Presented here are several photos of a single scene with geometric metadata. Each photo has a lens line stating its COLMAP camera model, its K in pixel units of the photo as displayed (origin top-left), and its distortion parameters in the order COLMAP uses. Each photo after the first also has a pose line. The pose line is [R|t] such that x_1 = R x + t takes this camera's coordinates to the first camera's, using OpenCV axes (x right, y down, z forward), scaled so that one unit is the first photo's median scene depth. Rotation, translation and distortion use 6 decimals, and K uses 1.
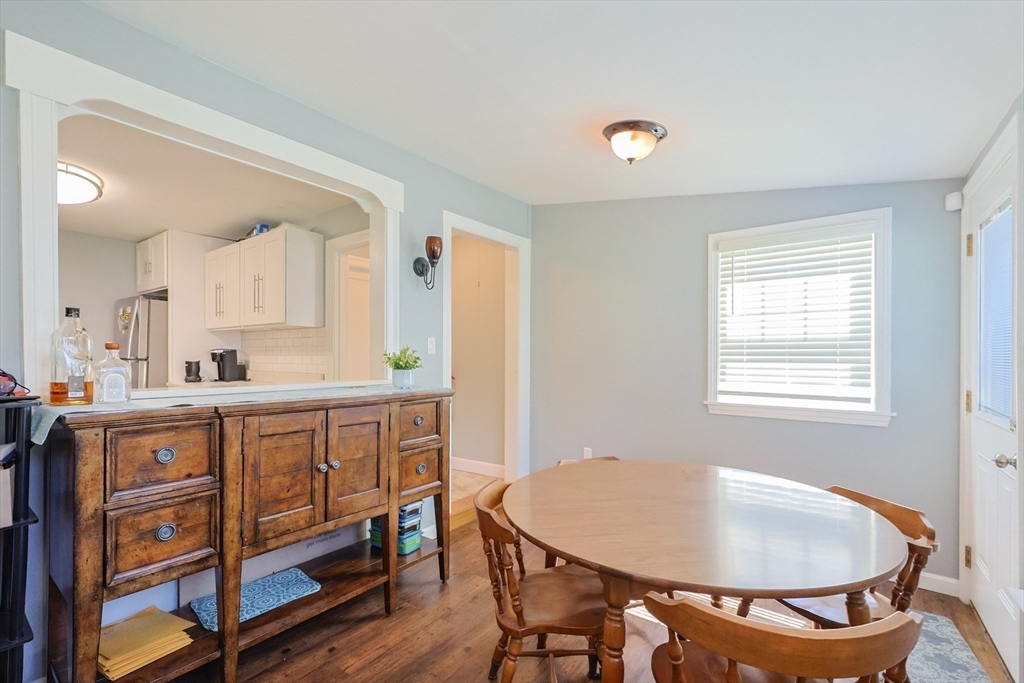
lens RADIAL K [[434.2, 0, 521.6], [0, 434.2, 362.5], [0, 0, 1]] dist [-0.000213, 0.000563]
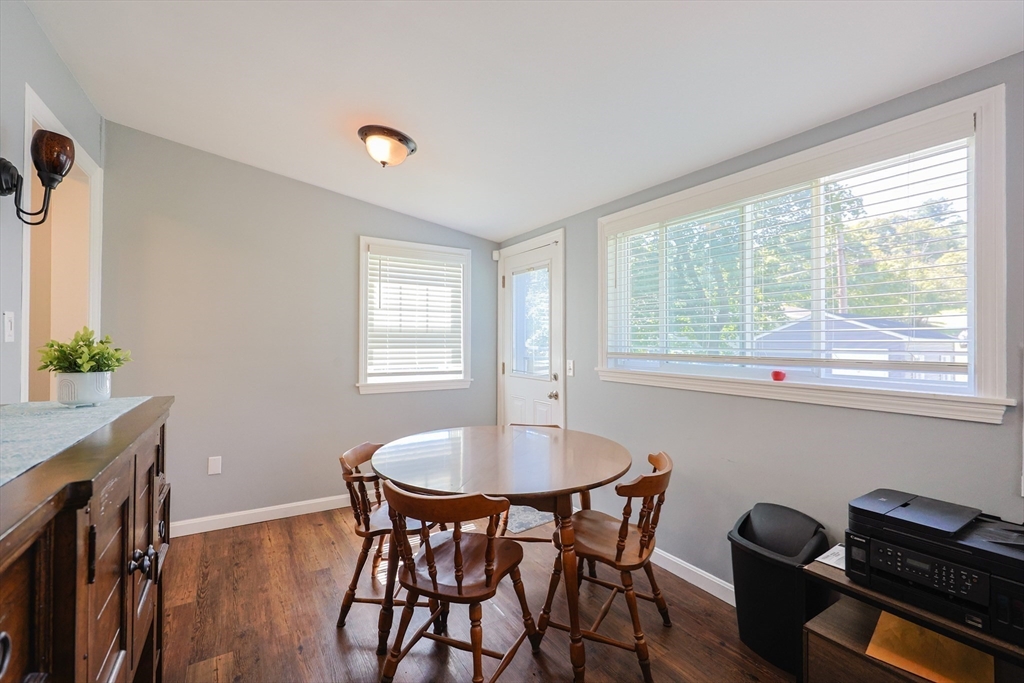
lens RADIAL K [[434.2, 0, 503.7], [0, 434.2, 340.5], [0, 0, 1]] dist [-0.000213, 0.000563]
pose [[0.385922, 0.002864, 0.922527, -0.531267], [0.013174, 0.999876, -0.008616, -0.008543], [-0.922437, 0.015478, 0.385837, 0.257445]]
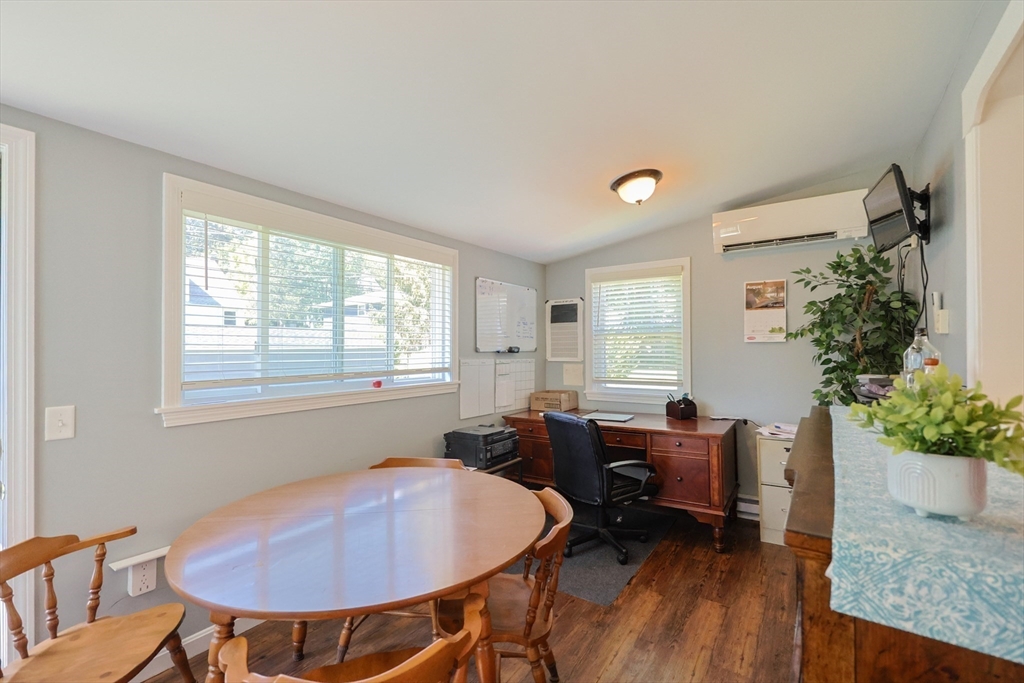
lens RADIAL K [[434.2, 0, 521.2], [0, 434.2, 354.8], [0, 0, 1]] dist [-0.000213, 0.000563]
pose [[-0.999892, 0.005476, -0.013614, 0.015560], [0.004993, 0.999367, 0.035237, -0.054397], [0.013798, 0.035165, -0.999286, 1.171249]]
